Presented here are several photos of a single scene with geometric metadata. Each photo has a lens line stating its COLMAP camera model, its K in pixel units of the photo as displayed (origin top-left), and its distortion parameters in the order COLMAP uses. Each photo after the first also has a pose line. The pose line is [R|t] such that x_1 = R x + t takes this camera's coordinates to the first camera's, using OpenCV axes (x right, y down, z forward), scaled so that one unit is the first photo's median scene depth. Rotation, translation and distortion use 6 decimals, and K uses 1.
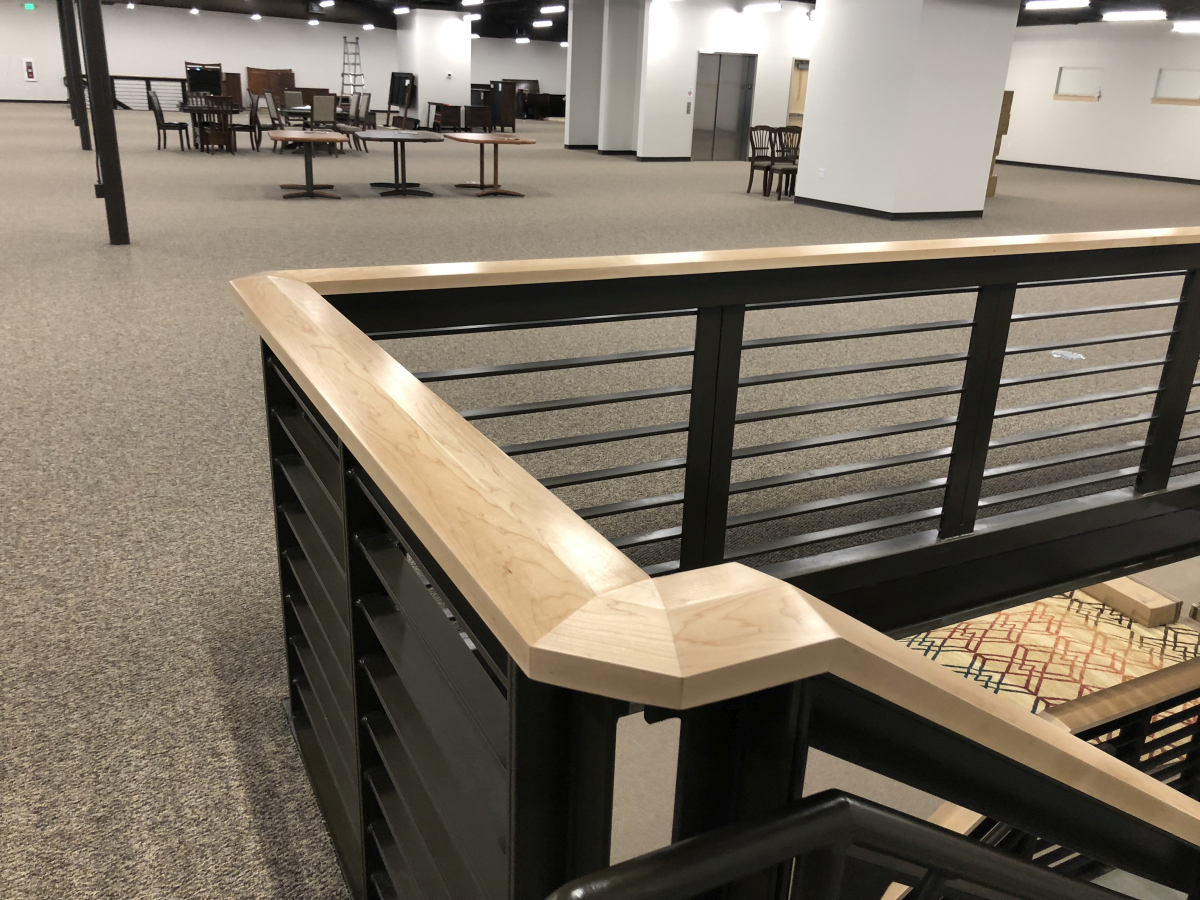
lens RADIAL K [[992.9, 0, 600.0], [0, 992.9, 450.0], [0, 0, 1]] dist [0.026768, -0.002835]
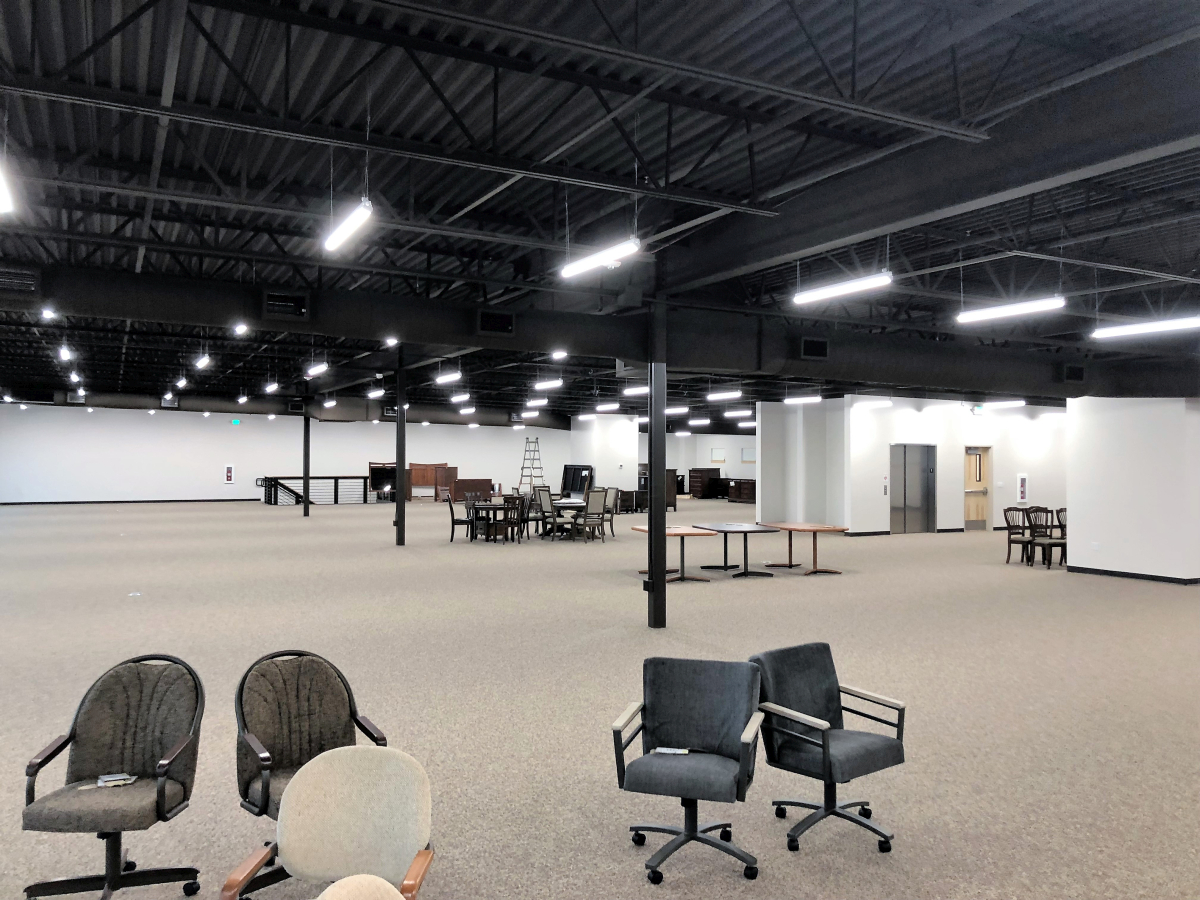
lens RADIAL K [[992.9, 0, 600.0], [0, 992.9, 450.0], [0, 0, 1]] dist [0.026768, -0.002835]
pose [[0.999439, -0.032391, -0.008484, -0.226068], [0.027348, 0.935850, -0.351335, 0.008020], [0.019320, 0.350906, 0.936211, -0.097581]]
